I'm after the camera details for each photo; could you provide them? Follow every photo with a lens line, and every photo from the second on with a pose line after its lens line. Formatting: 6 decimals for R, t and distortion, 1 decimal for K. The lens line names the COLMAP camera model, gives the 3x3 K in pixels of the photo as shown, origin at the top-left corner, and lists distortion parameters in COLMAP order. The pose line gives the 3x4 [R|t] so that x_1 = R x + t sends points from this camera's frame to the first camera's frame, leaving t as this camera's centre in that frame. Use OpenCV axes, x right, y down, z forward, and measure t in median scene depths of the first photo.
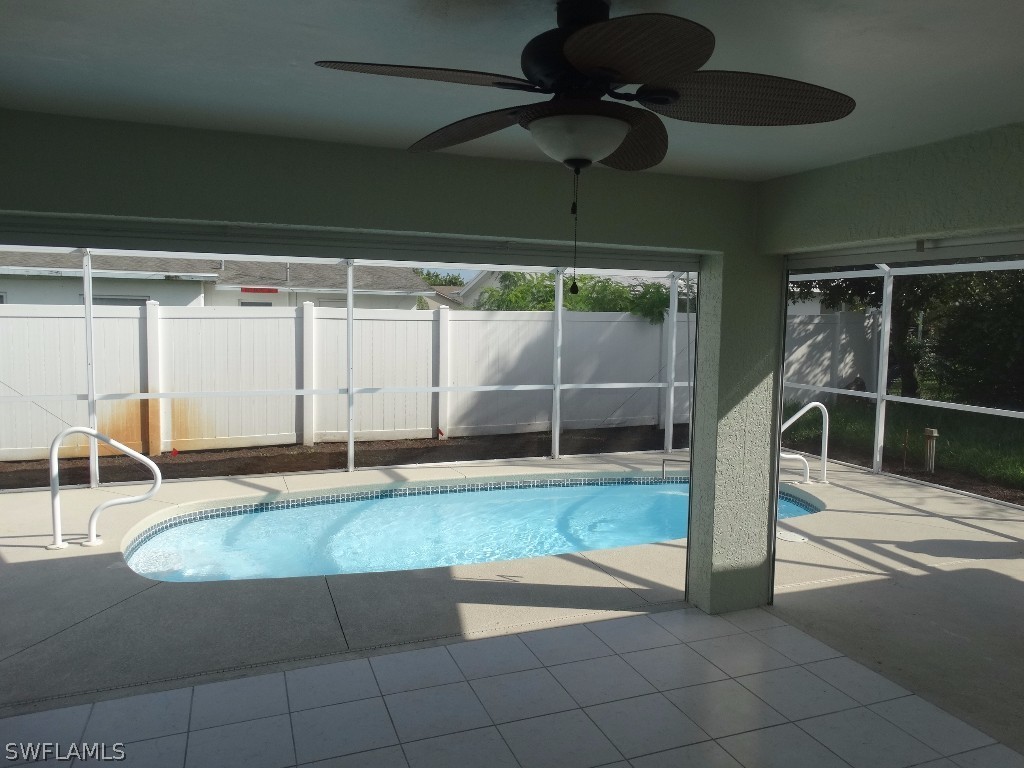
lens RADIAL K [[732.4, 0, 509.7], [0, 732.4, 382.4], [0, 0, 1]] dist [0.010803, 0.009775]
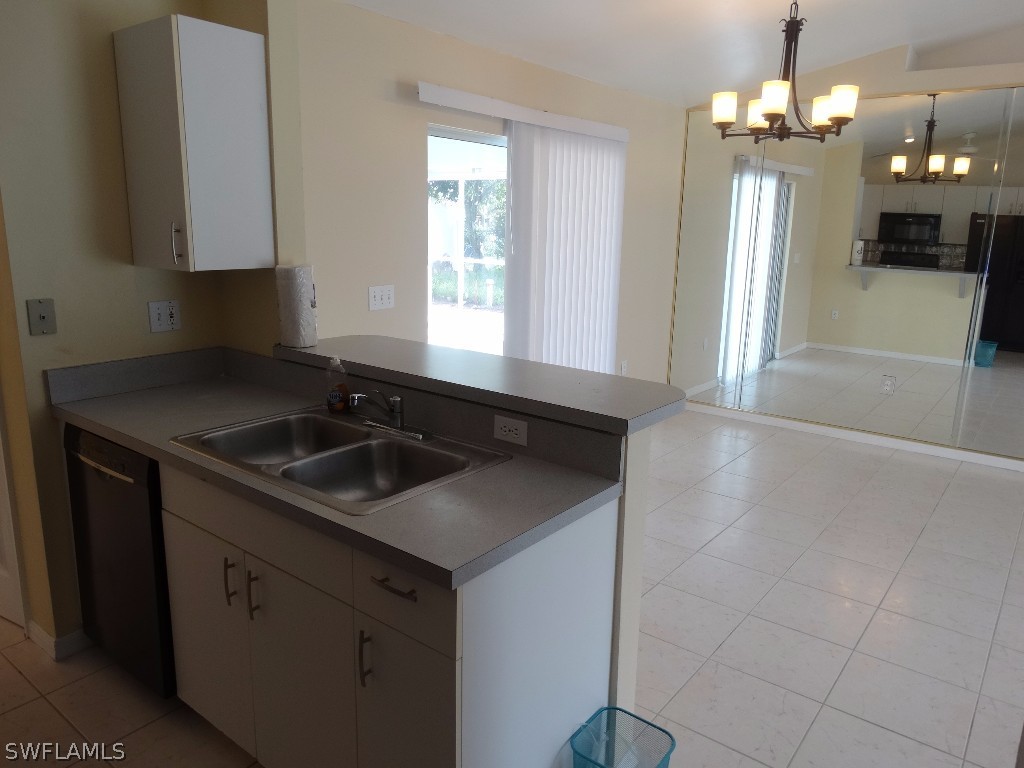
lens RADIAL K [[732.4, 0, 514.2], [0, 732.4, 381.5], [0, 0, 1]] dist [0.010803, 0.009775]
pose [[0.856616, -0.108559, 0.504404, -0.173546], [0.036447, 0.987904, 0.150723, 0.036850], [-0.514665, -0.110728, 0.850211, -0.336551]]
